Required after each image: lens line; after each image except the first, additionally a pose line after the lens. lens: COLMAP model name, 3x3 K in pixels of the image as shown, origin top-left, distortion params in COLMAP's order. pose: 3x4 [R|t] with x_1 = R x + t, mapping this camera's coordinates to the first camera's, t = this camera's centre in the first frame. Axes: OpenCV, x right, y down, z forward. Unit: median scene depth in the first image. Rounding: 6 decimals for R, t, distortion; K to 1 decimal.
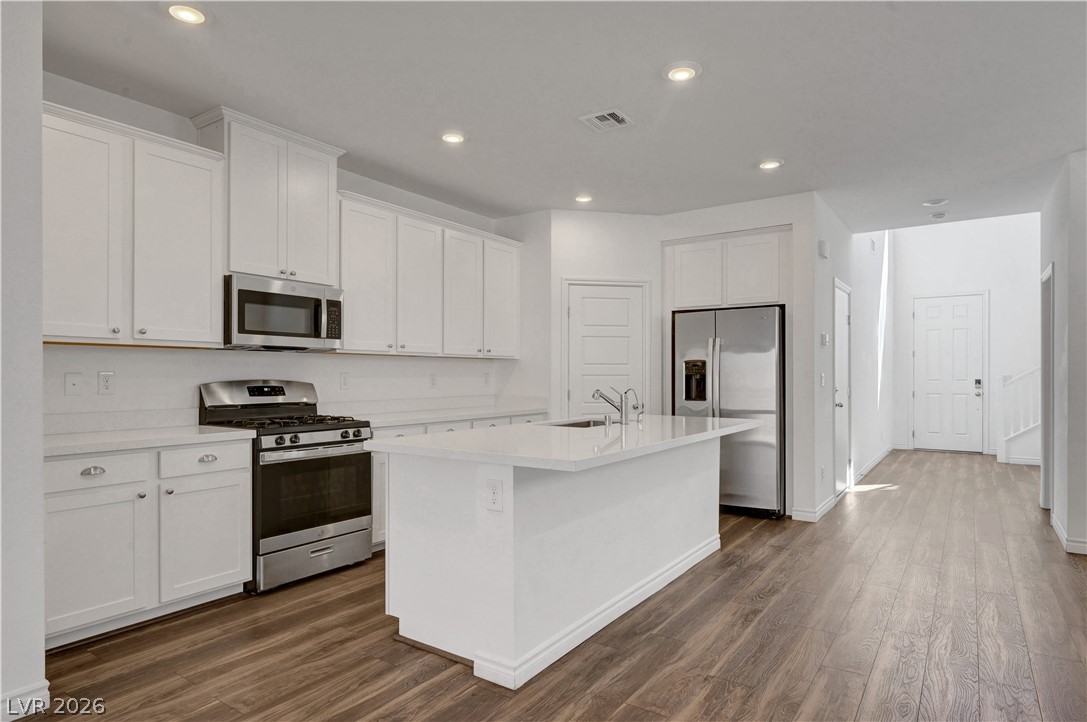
lens RADIAL K [[608.3, 0, 544.1], [0, 608.3, 376.0], [0, 0, 1]] dist [0.002189, 0.000333]
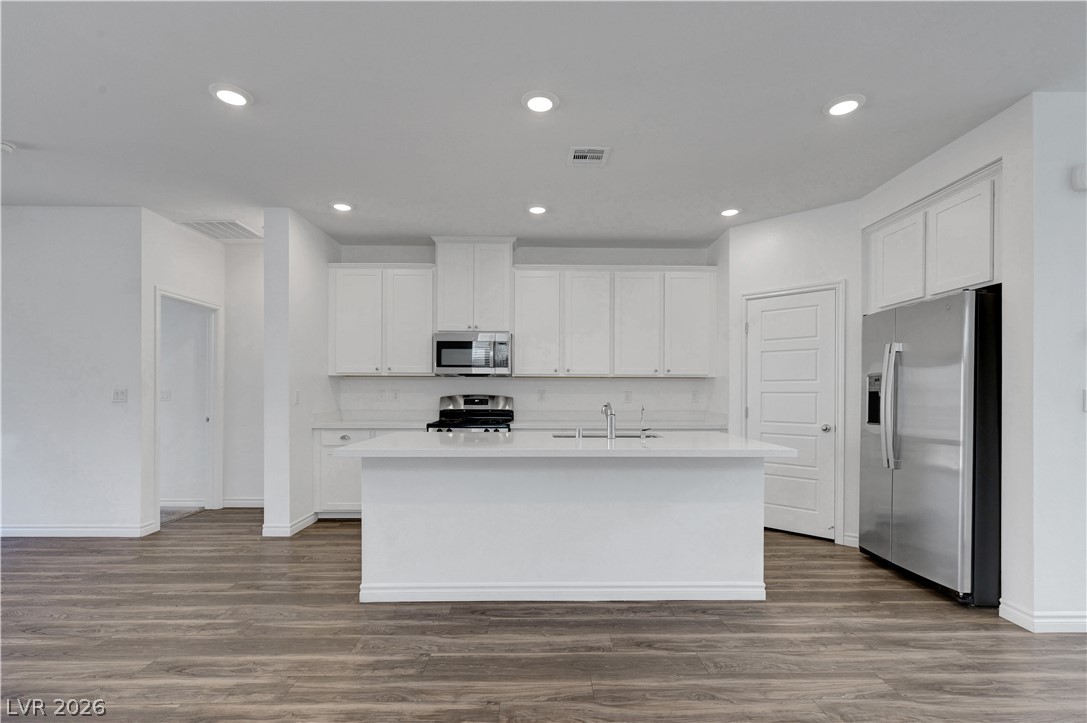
lens RADIAL K [[492.3, 0, 544.3], [0, 492.3, 388.0], [0, 0, 1]] dist [-0.004039, -0.000238]
pose [[0.586292, -0.012007, -0.810011, 0.661974], [-0.006063, 0.999797, -0.019208, 0.011367], [0.810077, 0.016172, 0.586100, 0.370433]]
